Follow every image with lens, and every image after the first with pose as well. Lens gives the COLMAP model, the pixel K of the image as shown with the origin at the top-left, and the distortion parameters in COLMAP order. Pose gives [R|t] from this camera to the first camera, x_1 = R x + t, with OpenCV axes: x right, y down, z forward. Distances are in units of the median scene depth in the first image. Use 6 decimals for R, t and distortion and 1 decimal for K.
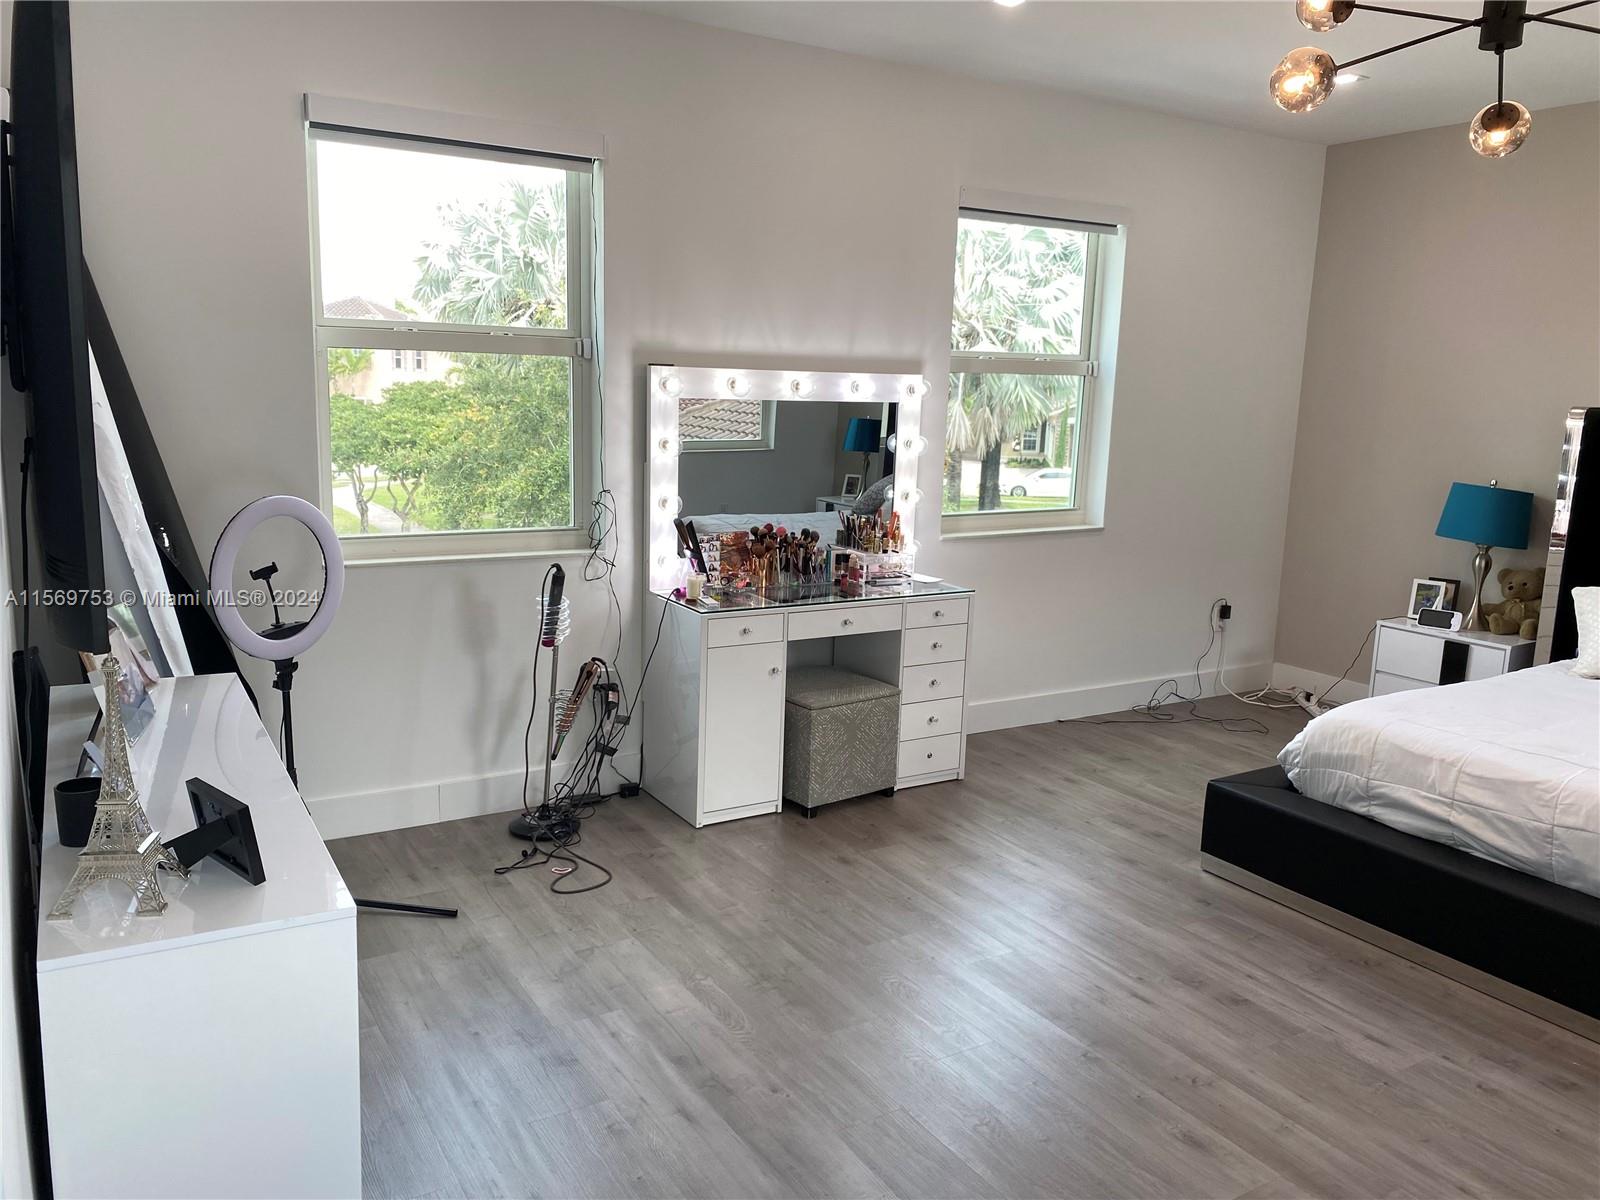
lens RADIAL K [[1223.1, 0, 793.6], [0, 1223.1, 592.2], [0, 0, 1]] dist [0.041282, -0.049495]
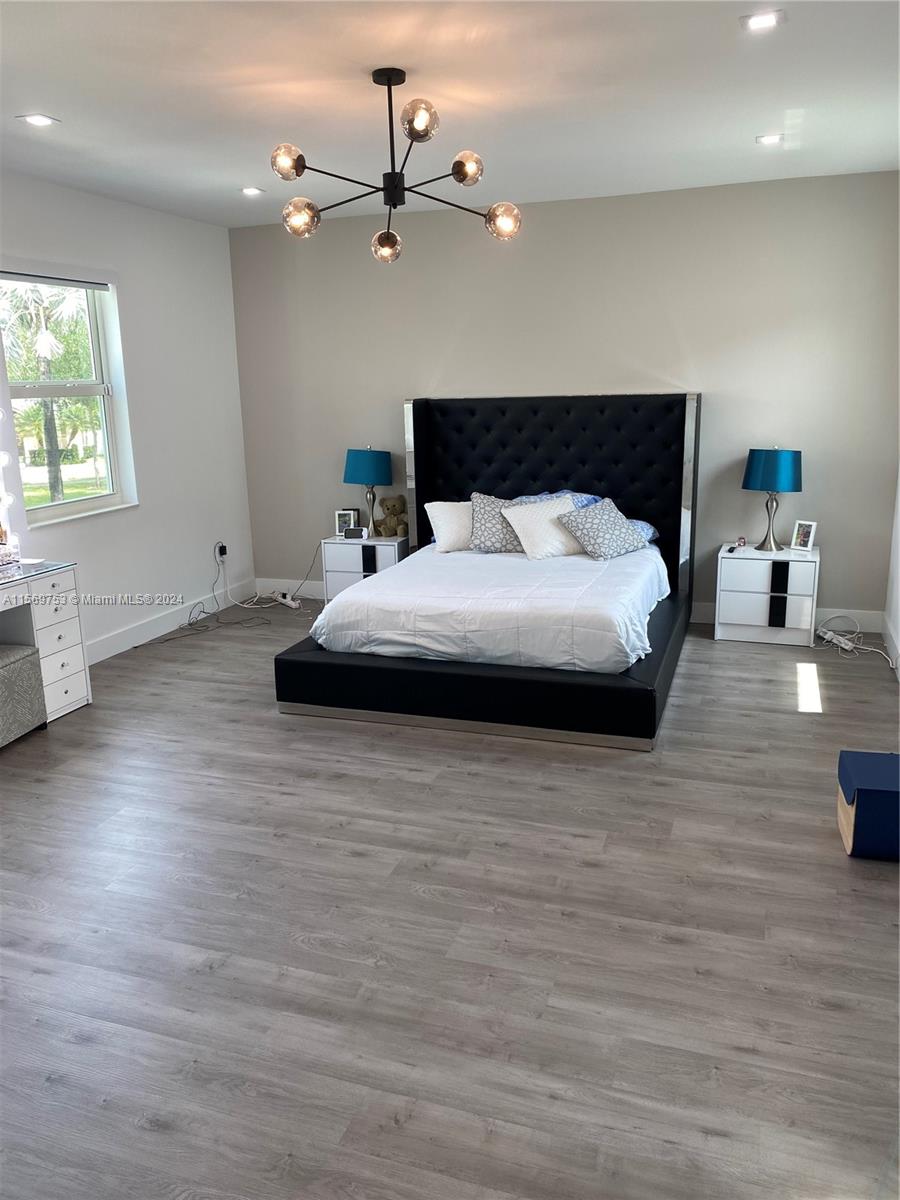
lens RADIAL K [[917.4, 0, 449.1], [0, 917.4, 601.5], [0, 0, 1]] dist [0.041282, -0.049495]
pose [[0.764733, -0.197081, 0.613468, -0.179959], [0.156052, 0.980380, 0.120425, -0.019942], [-0.625166, 0.003640, 0.780484, -0.048278]]
